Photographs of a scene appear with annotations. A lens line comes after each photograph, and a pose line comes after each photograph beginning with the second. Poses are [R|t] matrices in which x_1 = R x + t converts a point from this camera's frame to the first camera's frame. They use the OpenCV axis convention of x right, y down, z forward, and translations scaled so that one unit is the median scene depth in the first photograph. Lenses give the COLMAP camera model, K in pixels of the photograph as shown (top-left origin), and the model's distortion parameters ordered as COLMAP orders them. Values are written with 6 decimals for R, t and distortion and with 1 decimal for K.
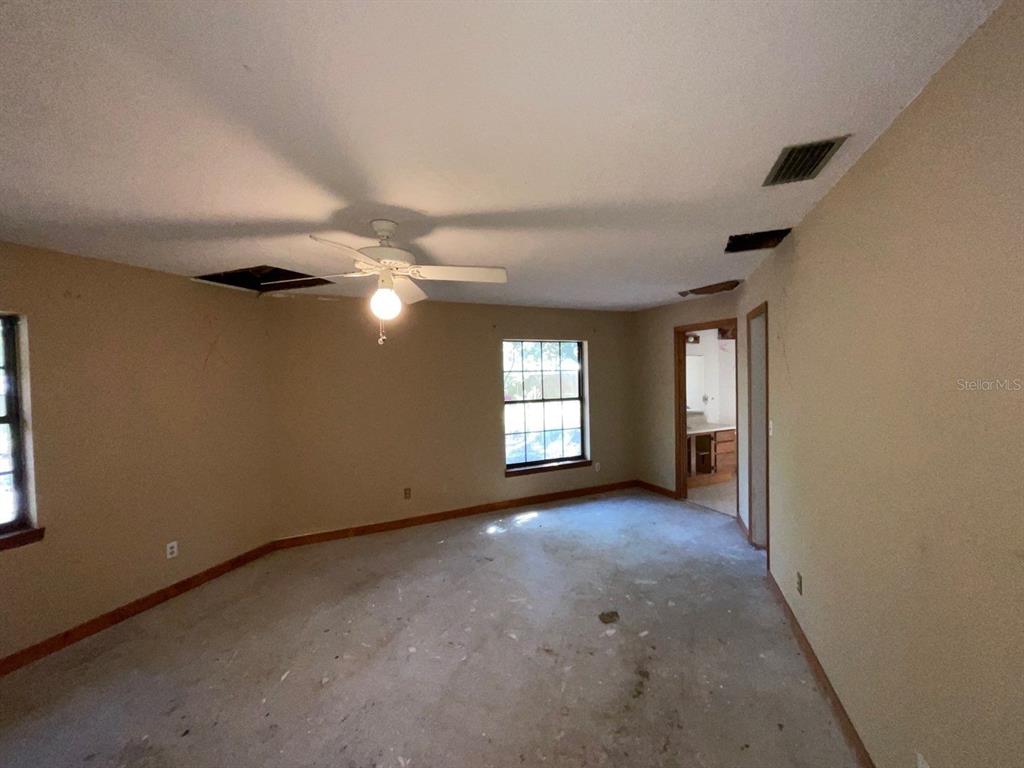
lens RADIAL K [[411.9, 0, 509.2], [0, 411.9, 382.1], [0, 0, 1]] dist [-0.001321, -0.000633]
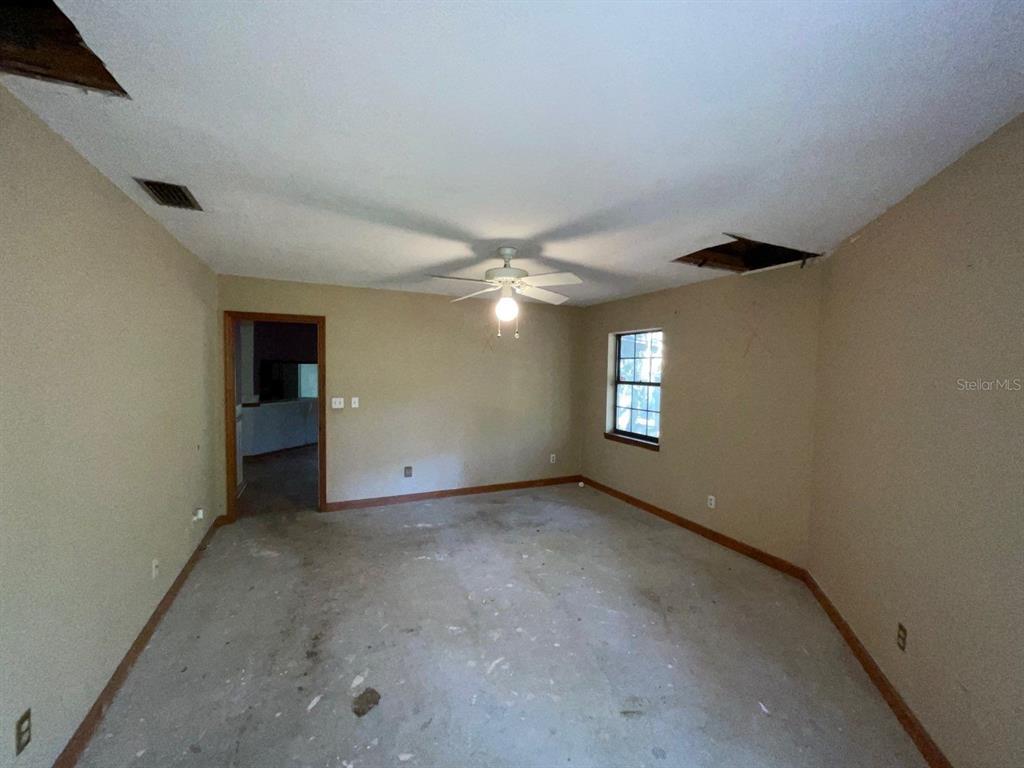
lens RADIAL K [[411.9, 0, 513.8], [0, 411.9, 378.3], [0, 0, 1]] dist [-0.001321, -0.000633]
pose [[-0.700393, 0.028702, -0.713180, 0.592815], [-0.010105, 0.998692, 0.050116, -0.027587], [0.713686, 0.042307, -0.699187, 1.767291]]
